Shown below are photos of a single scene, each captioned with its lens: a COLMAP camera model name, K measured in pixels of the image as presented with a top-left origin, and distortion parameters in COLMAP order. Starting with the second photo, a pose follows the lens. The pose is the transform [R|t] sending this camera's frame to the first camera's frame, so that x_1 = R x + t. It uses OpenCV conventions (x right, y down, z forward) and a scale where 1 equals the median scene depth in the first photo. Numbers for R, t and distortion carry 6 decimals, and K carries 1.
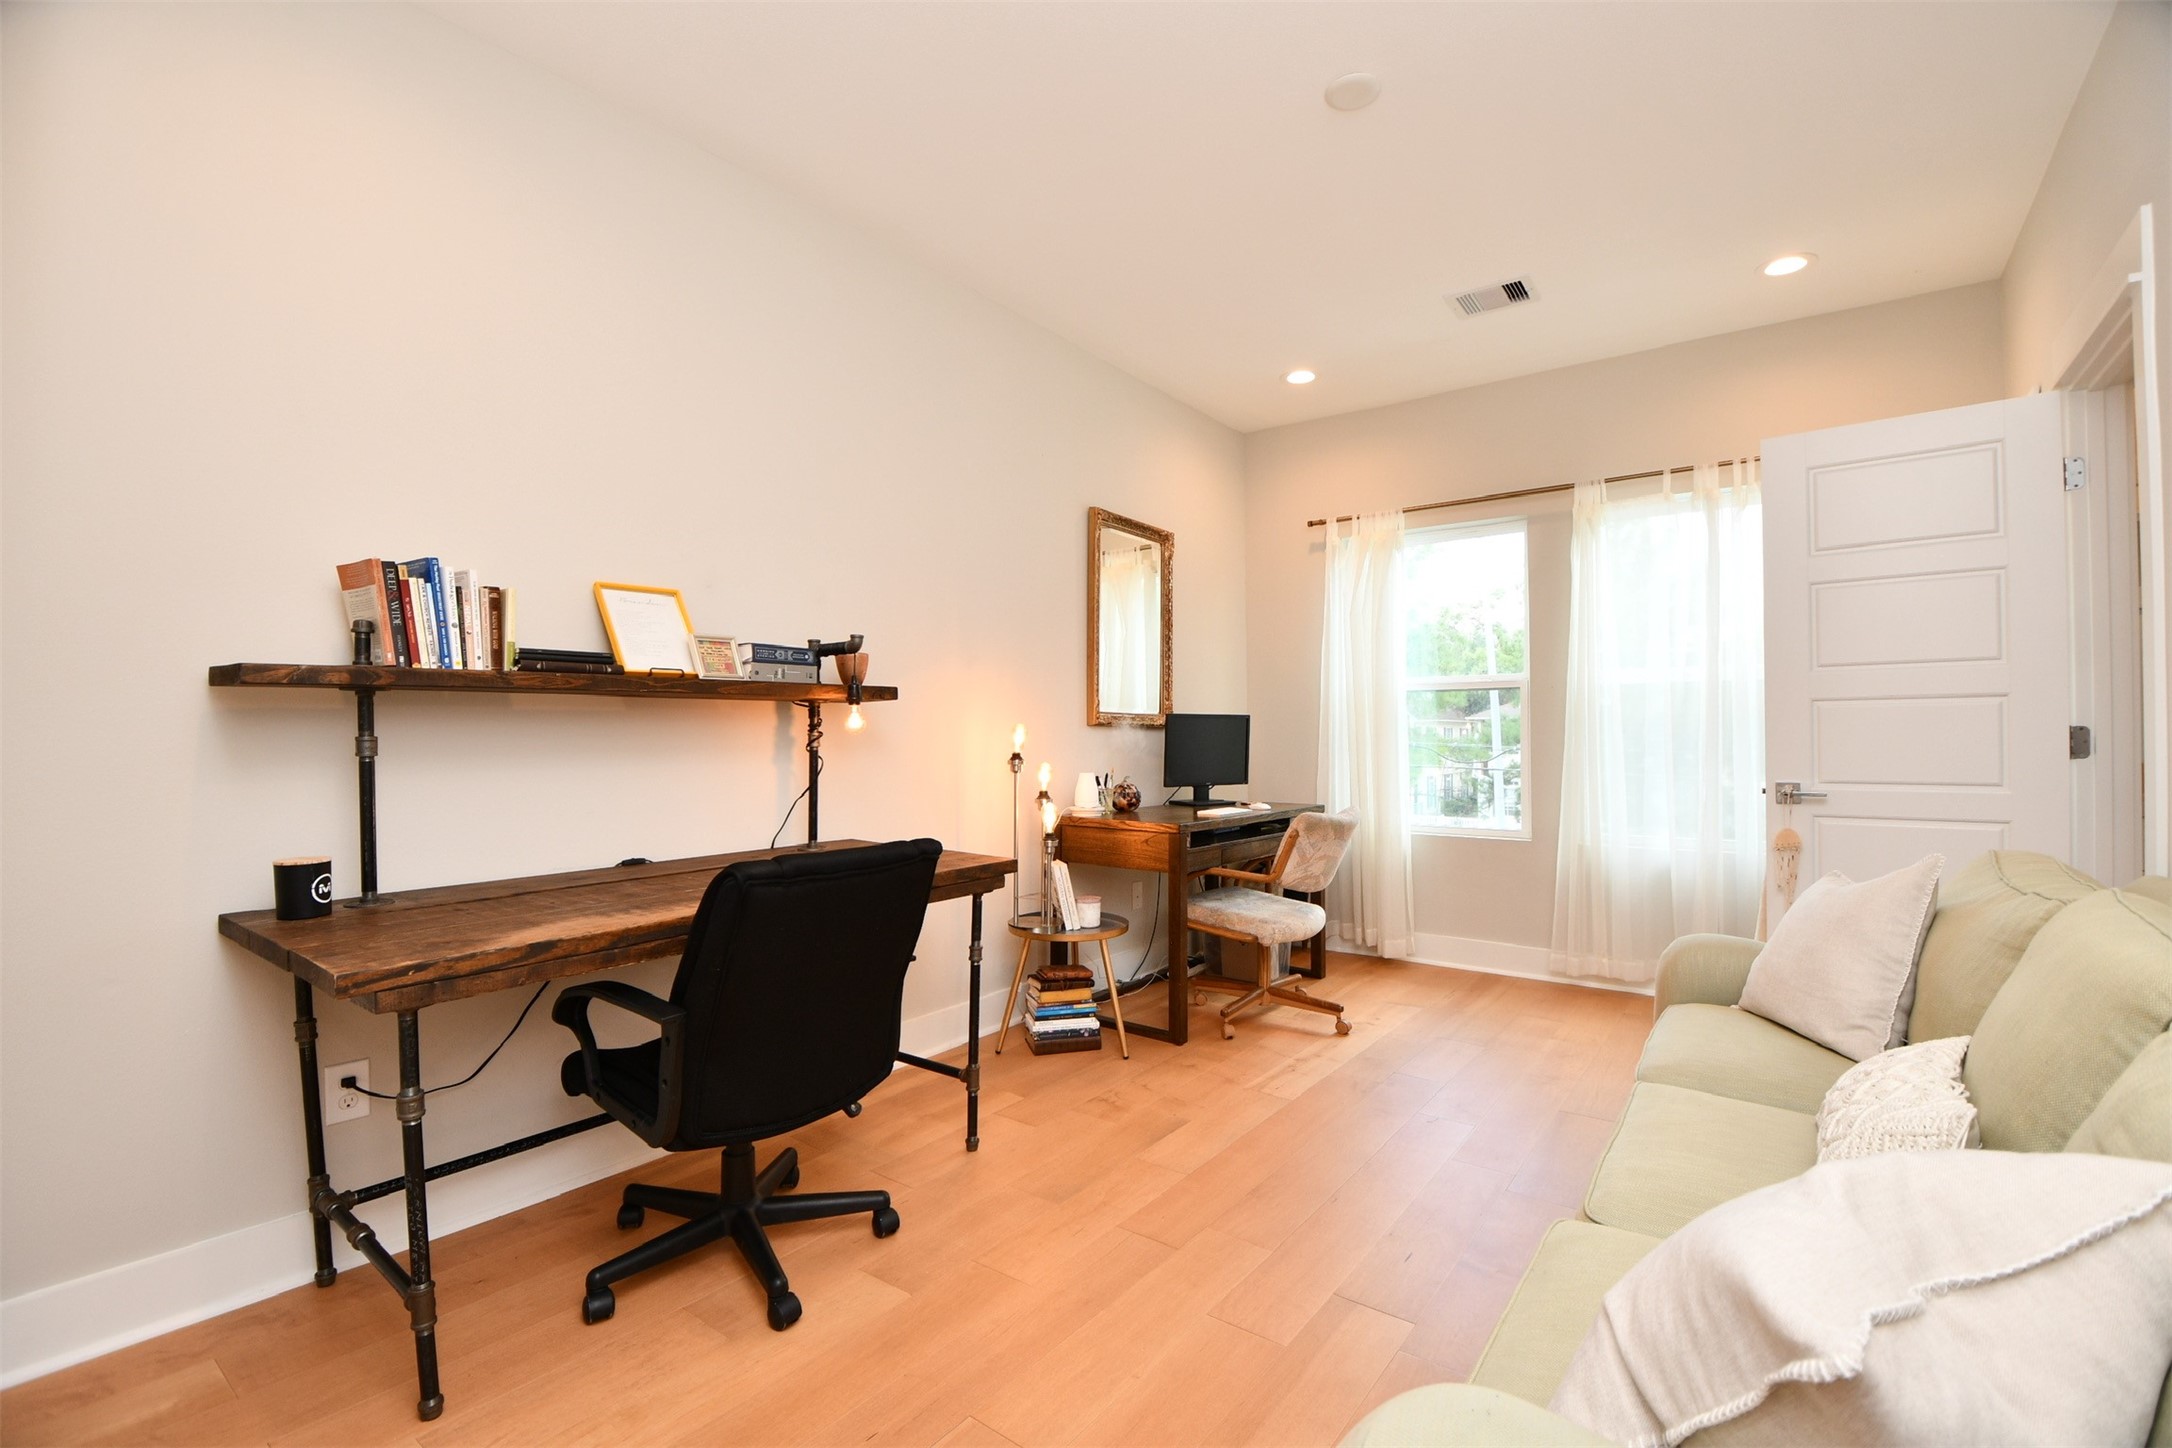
lens RADIAL K [[967.4, 0, 1094.5], [0, 967.4, 733.9], [0, 0, 1]] dist [-0.015579, -0.005597]
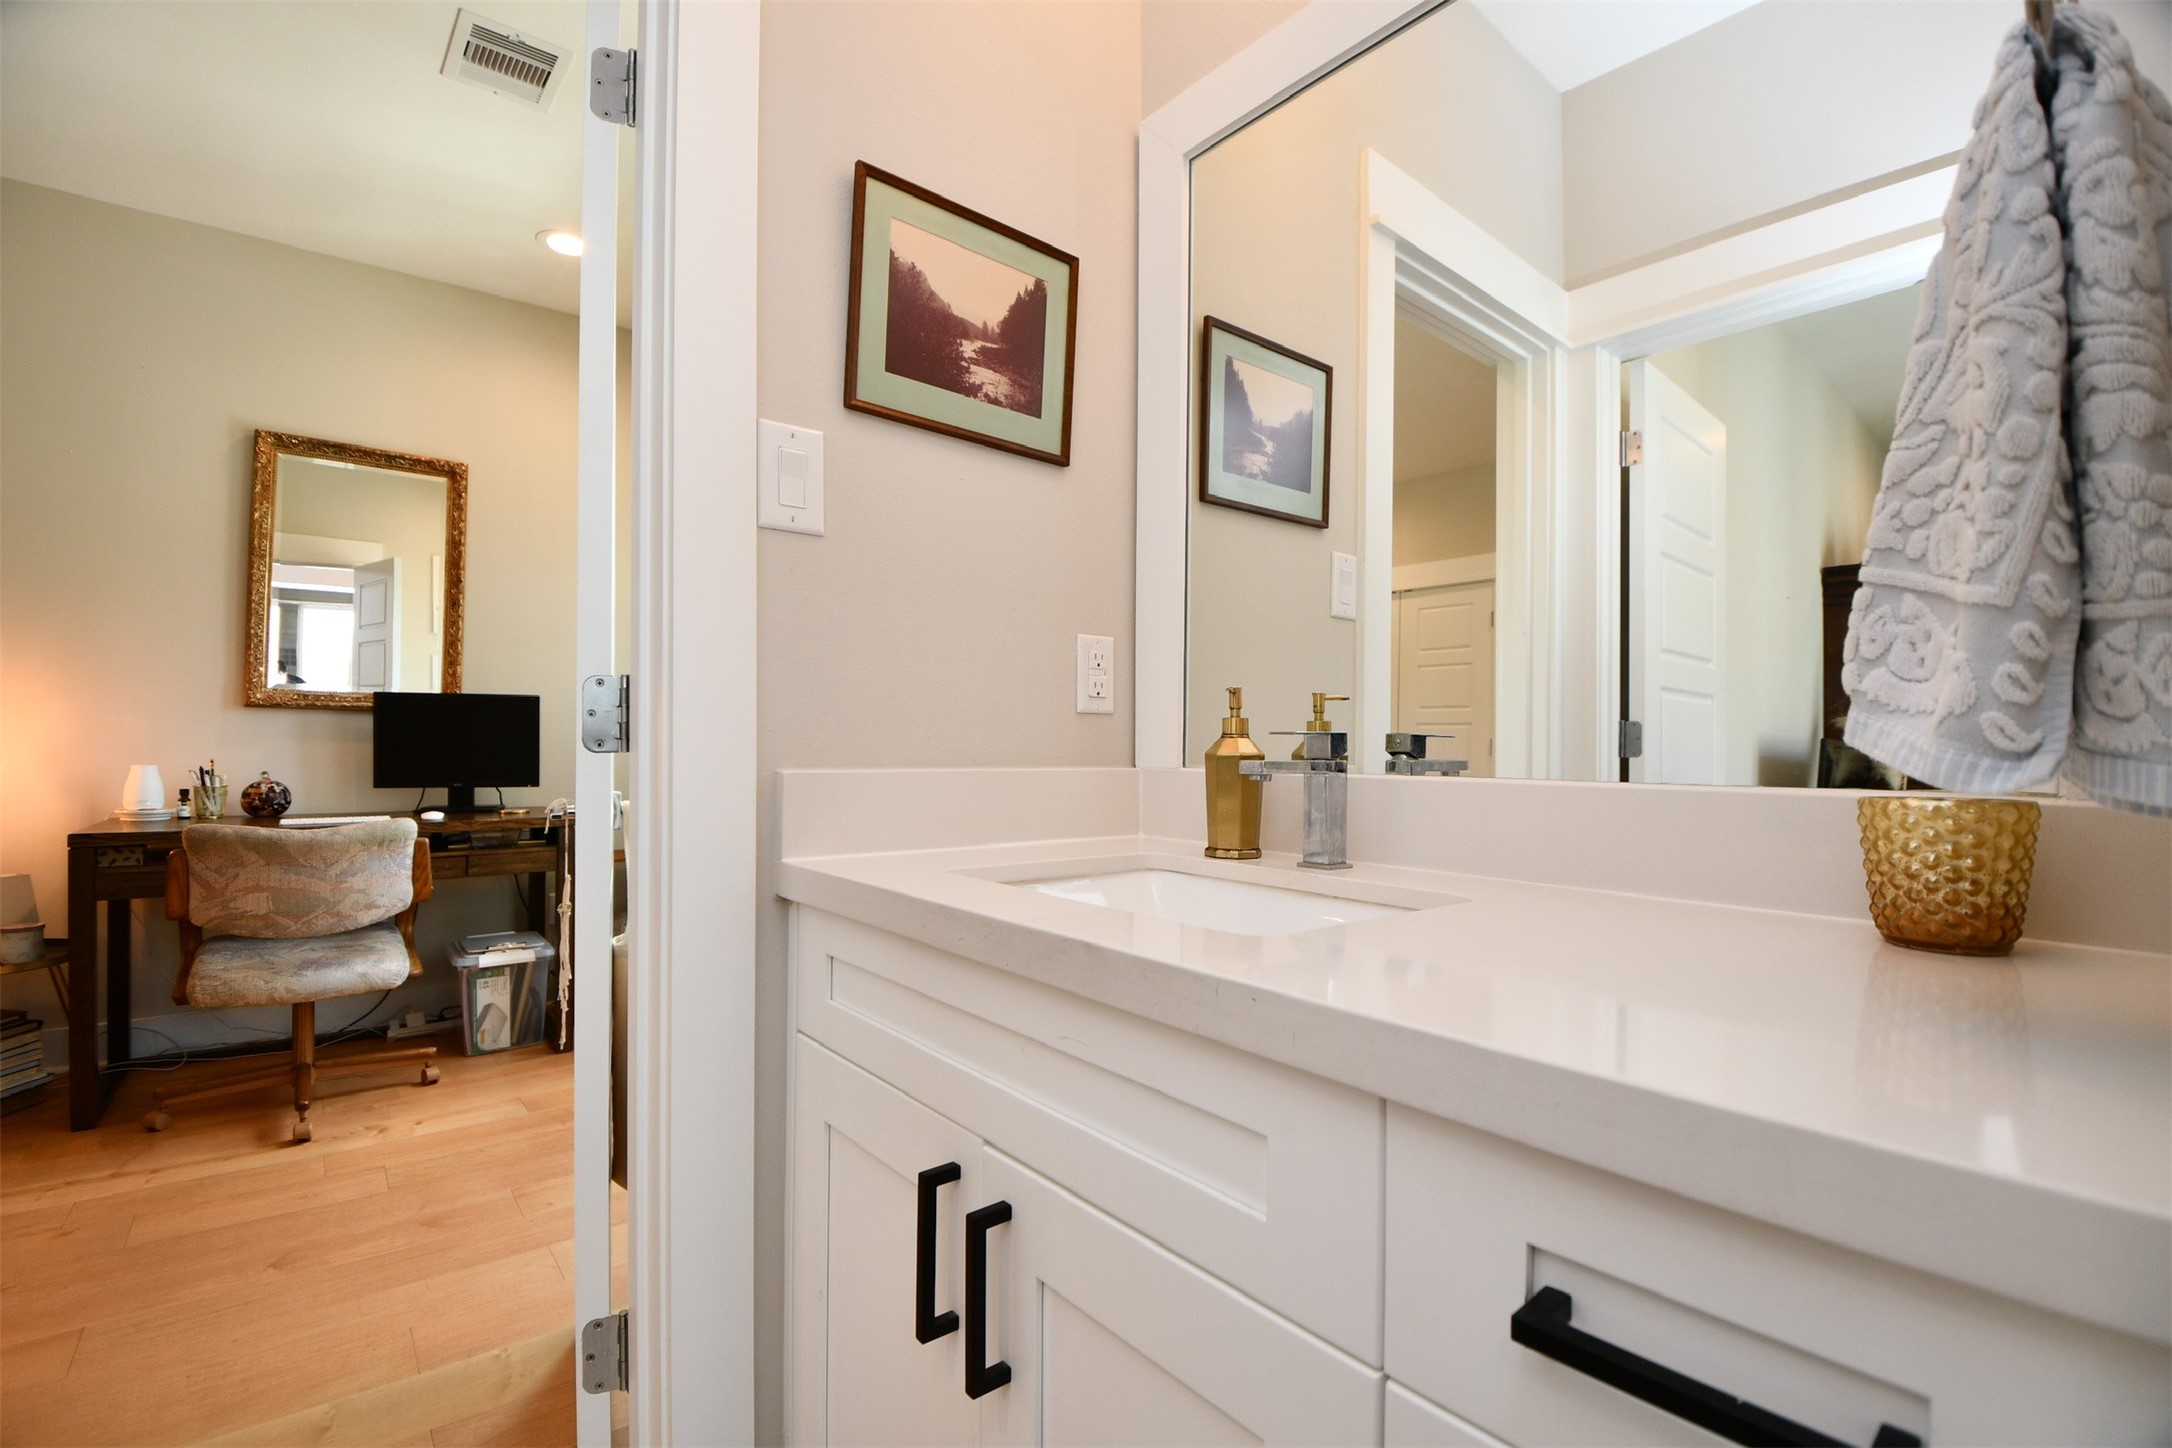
lens RADIAL K [[967.4, 0, 1098.0], [0, 967.4, 732.0], [0, 0, 1]] dist [-0.015579, -0.005597]
pose [[0.967716, 0.005190, -0.251988, 1.209839], [-0.006178, 0.999976, -0.003130, 0.014581], [0.251966, 0.004586, 0.967725, 0.581340]]
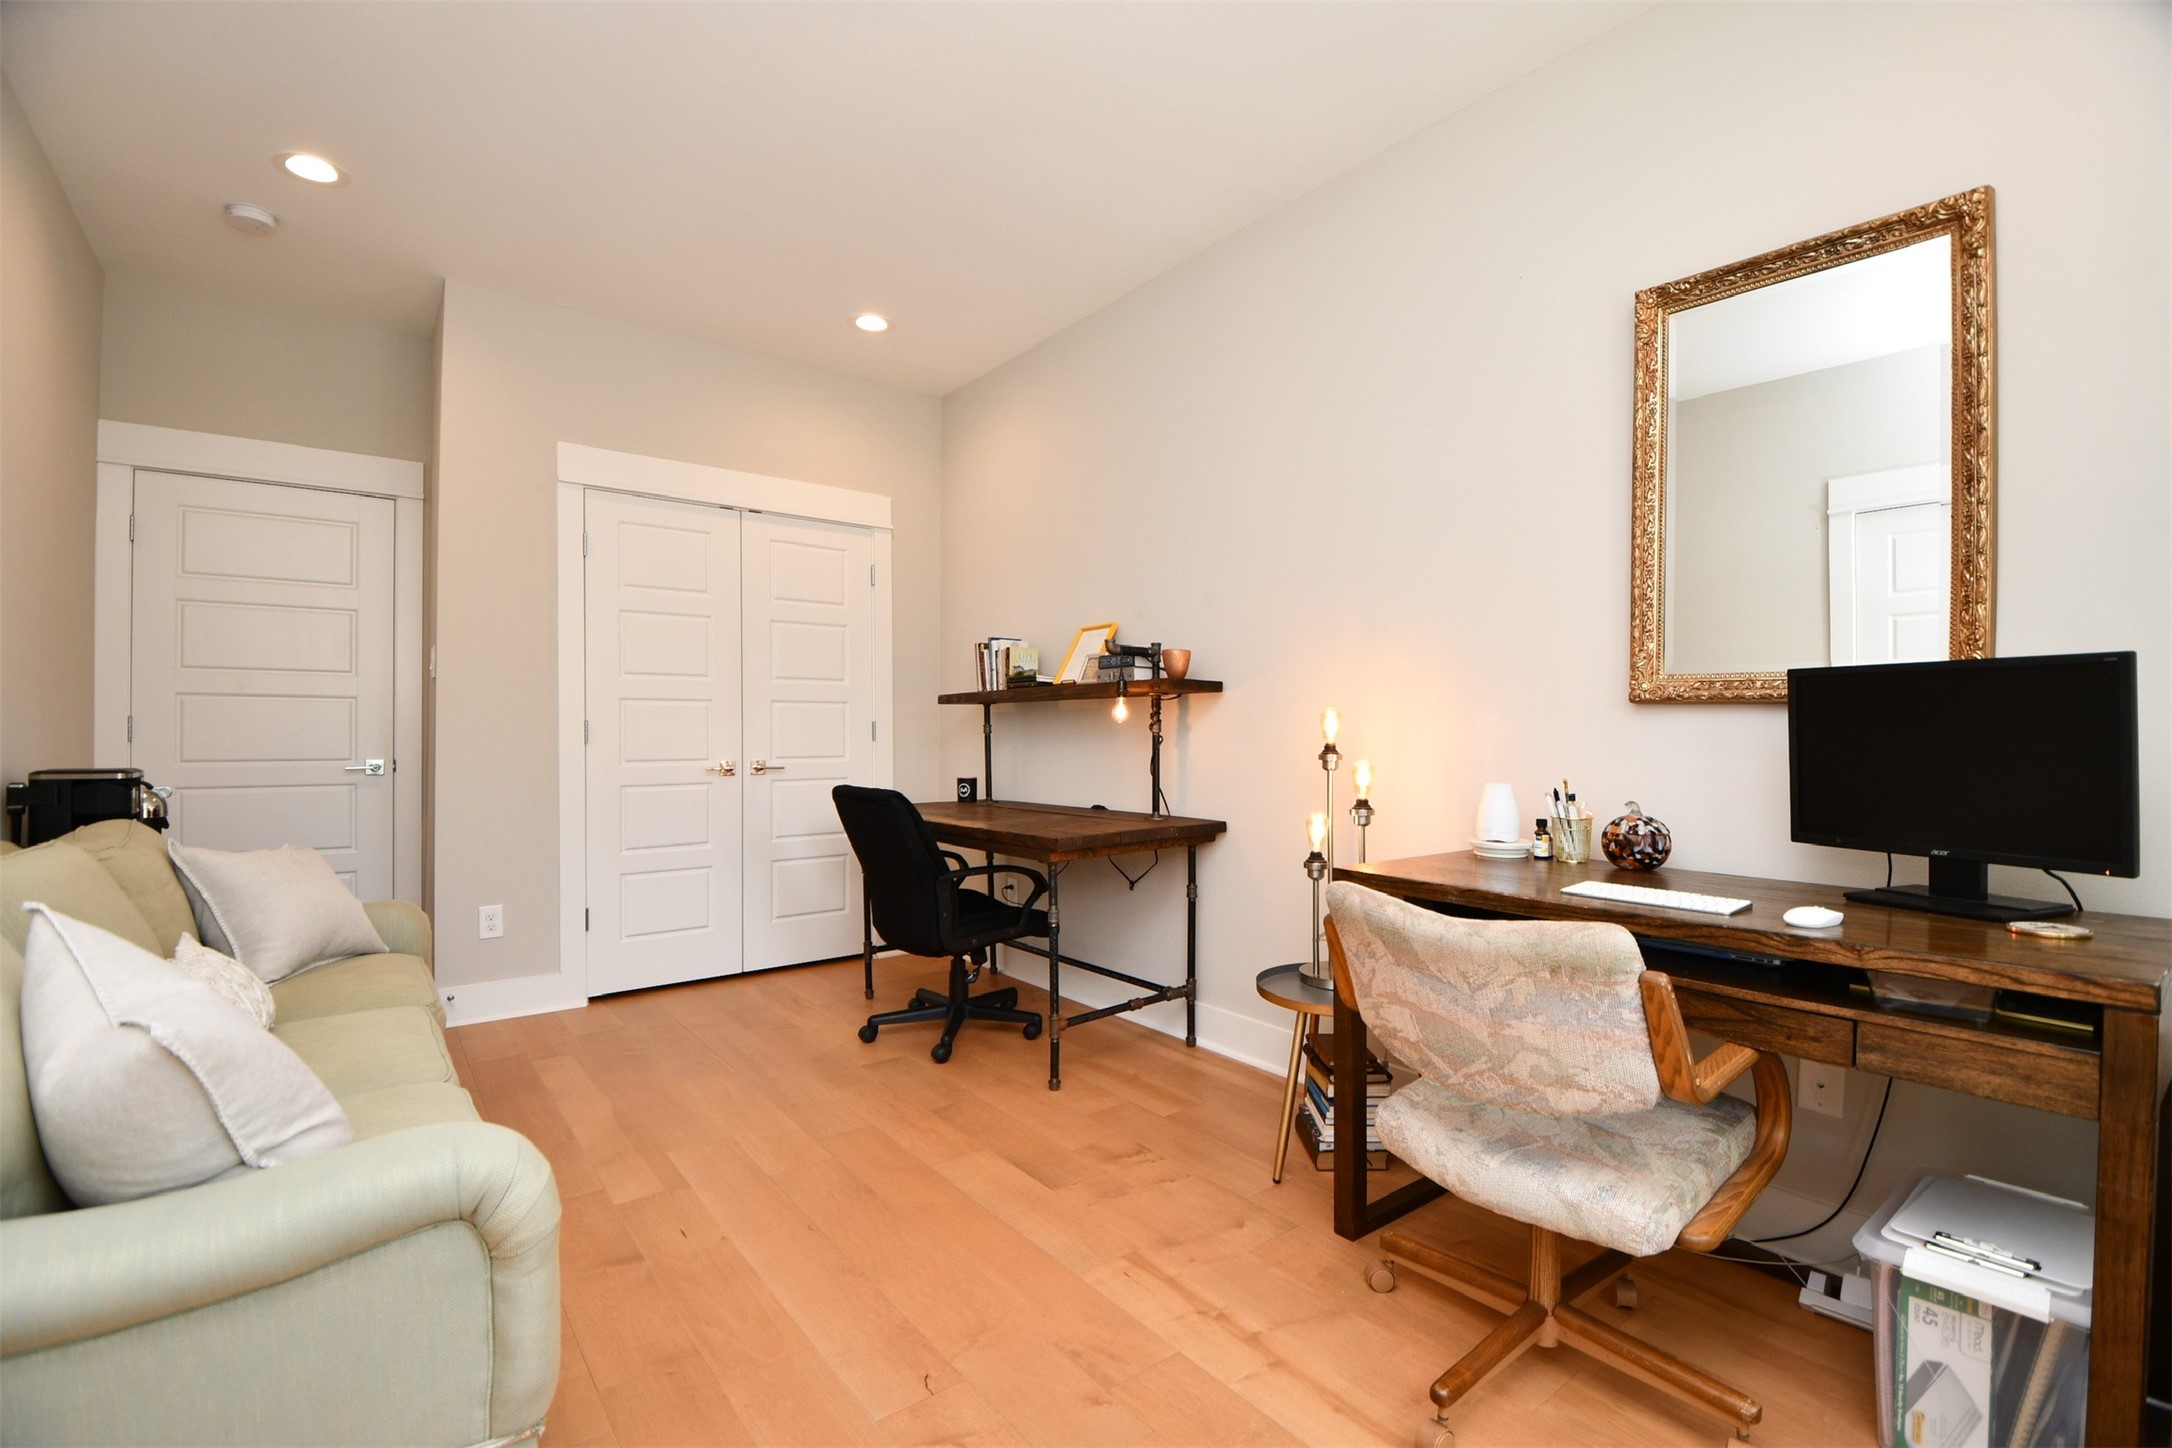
lens RADIAL K [[967.4, 0, 1103.3], [0, 967.4, 733.6], [0, 0, 1]] dist [-0.015579, -0.005597]
pose [[-0.268514, 0.003885, -0.963268, 0.827348], [0.000411, 0.999992, 0.003919, 0.008867], [0.963276, 0.000656, -0.268513, 1.190741]]
